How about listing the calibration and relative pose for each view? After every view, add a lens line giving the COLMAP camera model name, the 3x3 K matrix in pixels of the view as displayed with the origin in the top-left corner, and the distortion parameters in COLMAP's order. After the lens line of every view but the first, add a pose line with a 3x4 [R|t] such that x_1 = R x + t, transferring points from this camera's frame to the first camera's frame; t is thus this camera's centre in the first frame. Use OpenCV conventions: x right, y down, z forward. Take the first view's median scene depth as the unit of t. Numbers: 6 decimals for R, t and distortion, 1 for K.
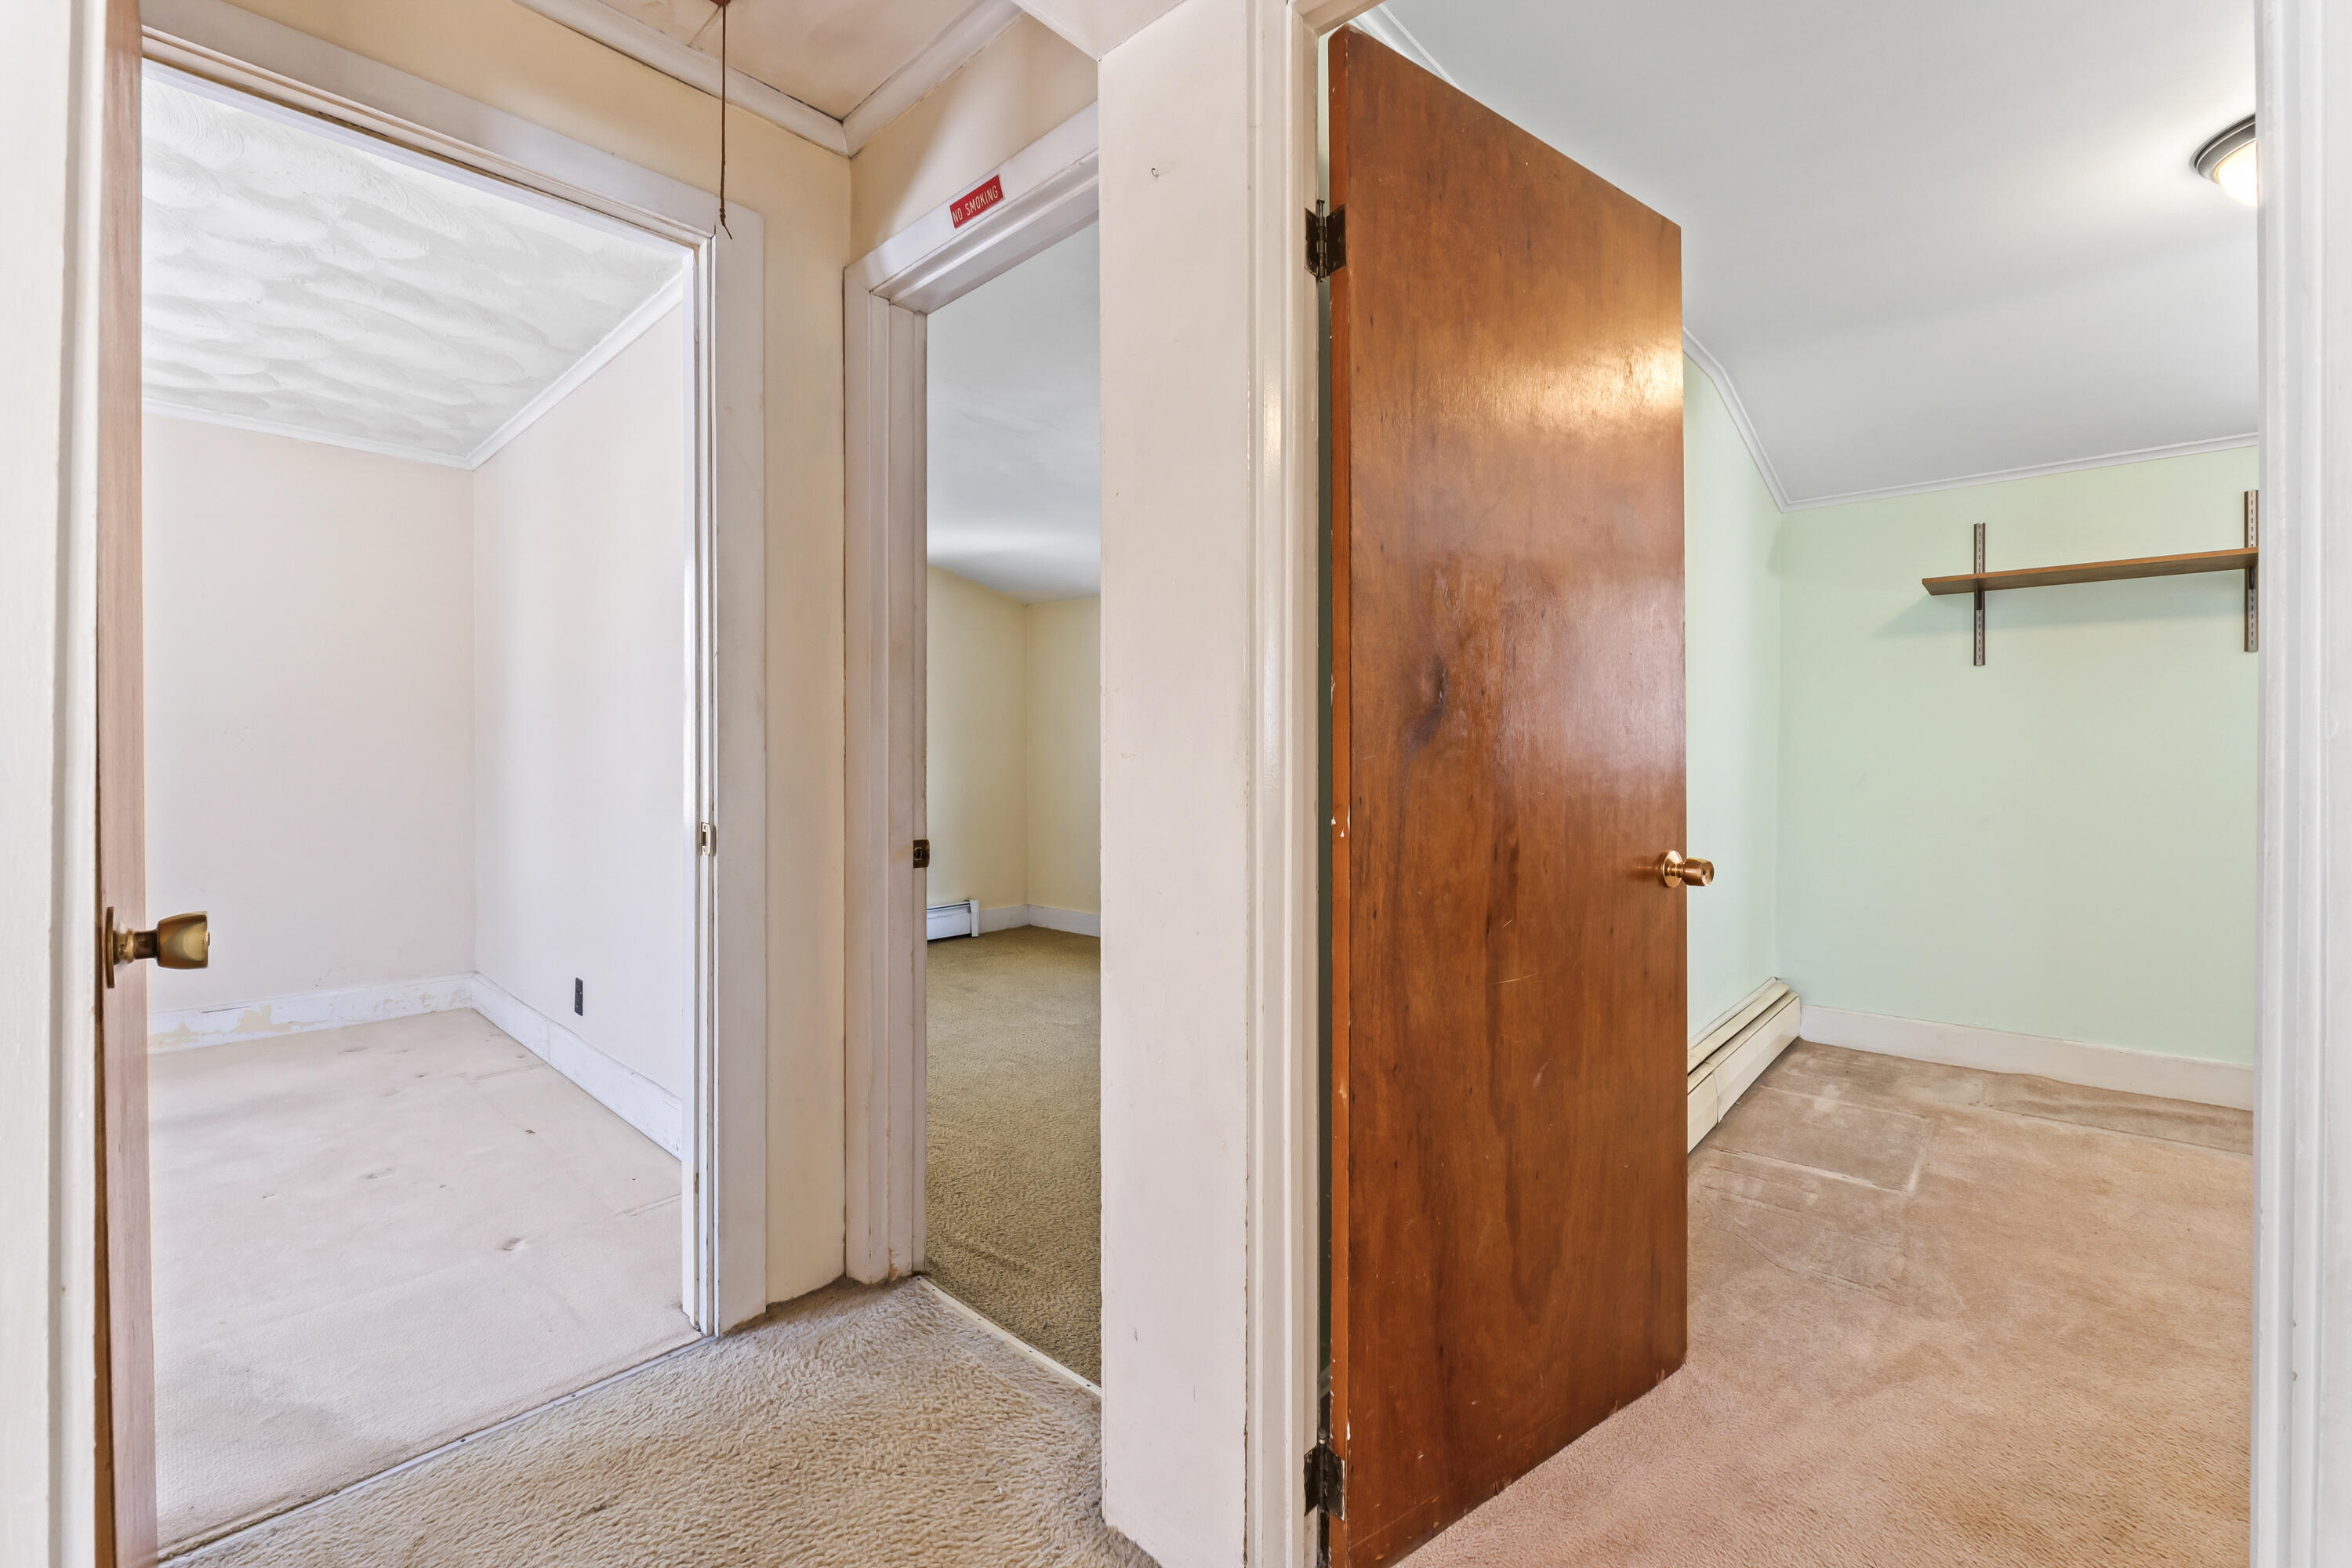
lens RADIAL K [[987.0, 0, 1175.0], [0, 987.0, 759.7], [0, 0, 1]] dist [-0.001512, -0.000235]
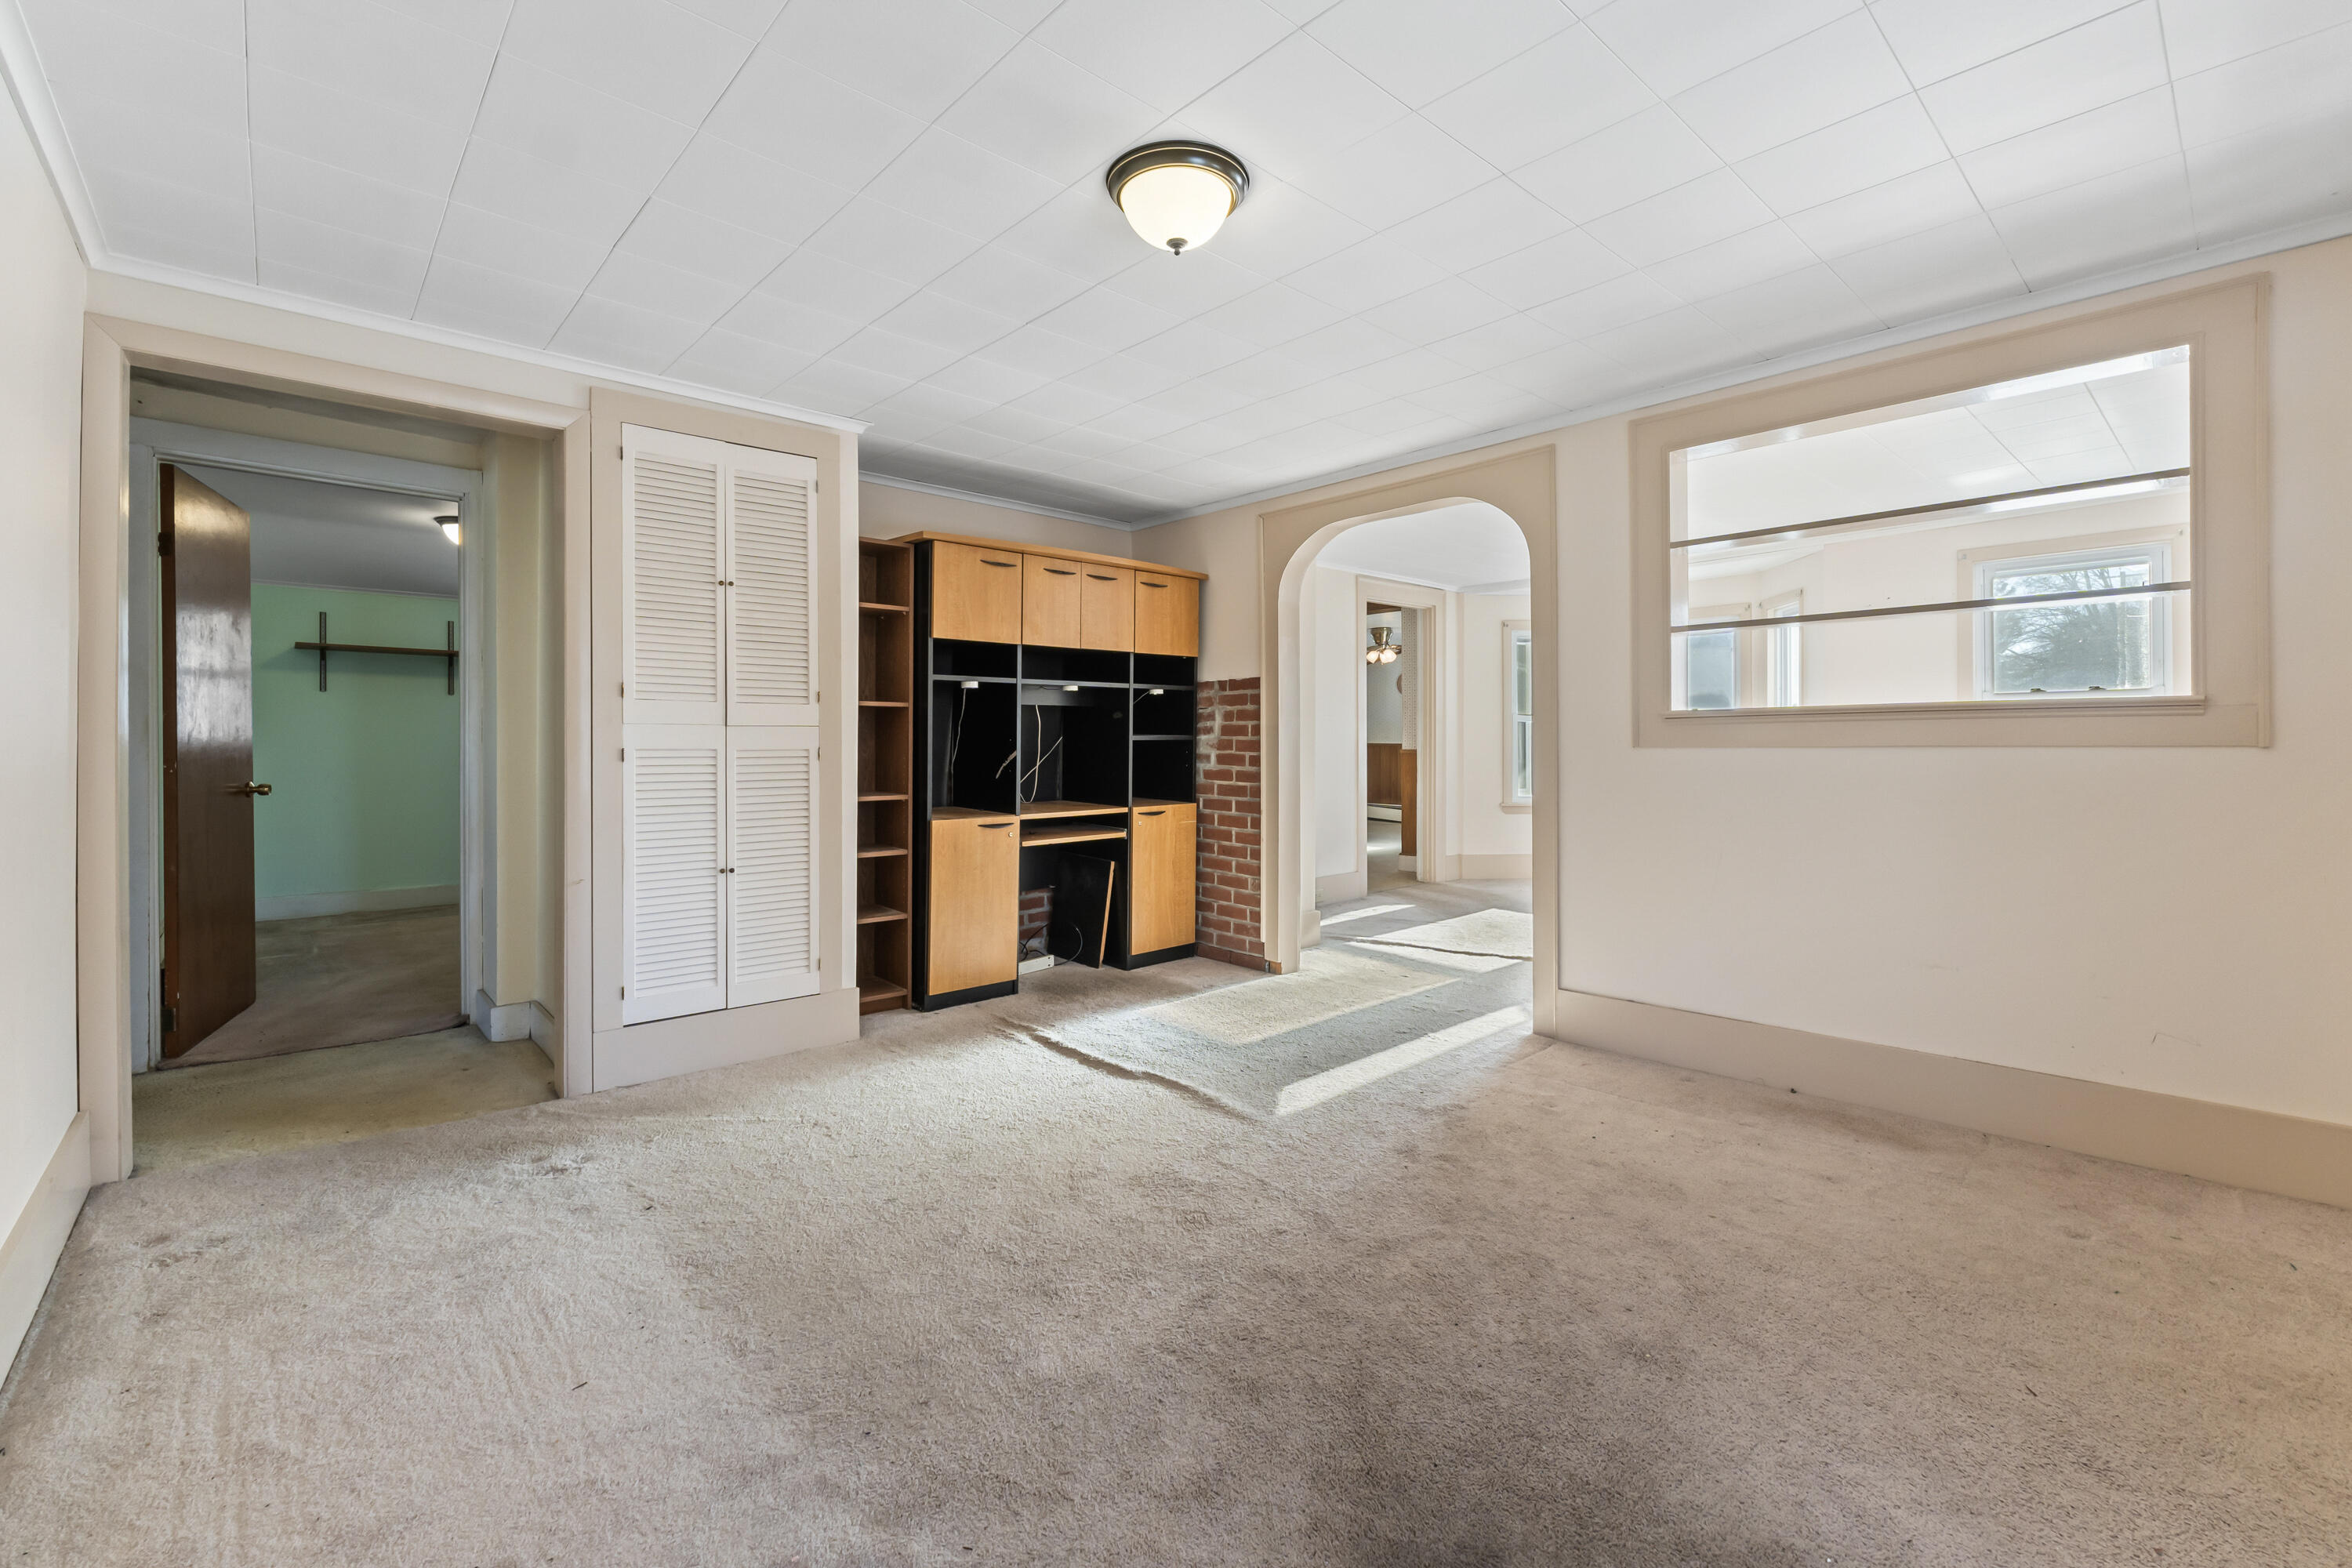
lens RADIAL K [[987.0, 0, 1187.2], [0, 987.0, 765.8], [0, 0, 1]] dist [-0.001512, -0.000235]
pose [[0.090600, -0.013933, 0.995790, -0.858831], [-0.001514, 0.999899, 0.014129, 0.010245], [-0.995886, -0.002788, 0.090570, -0.753741]]
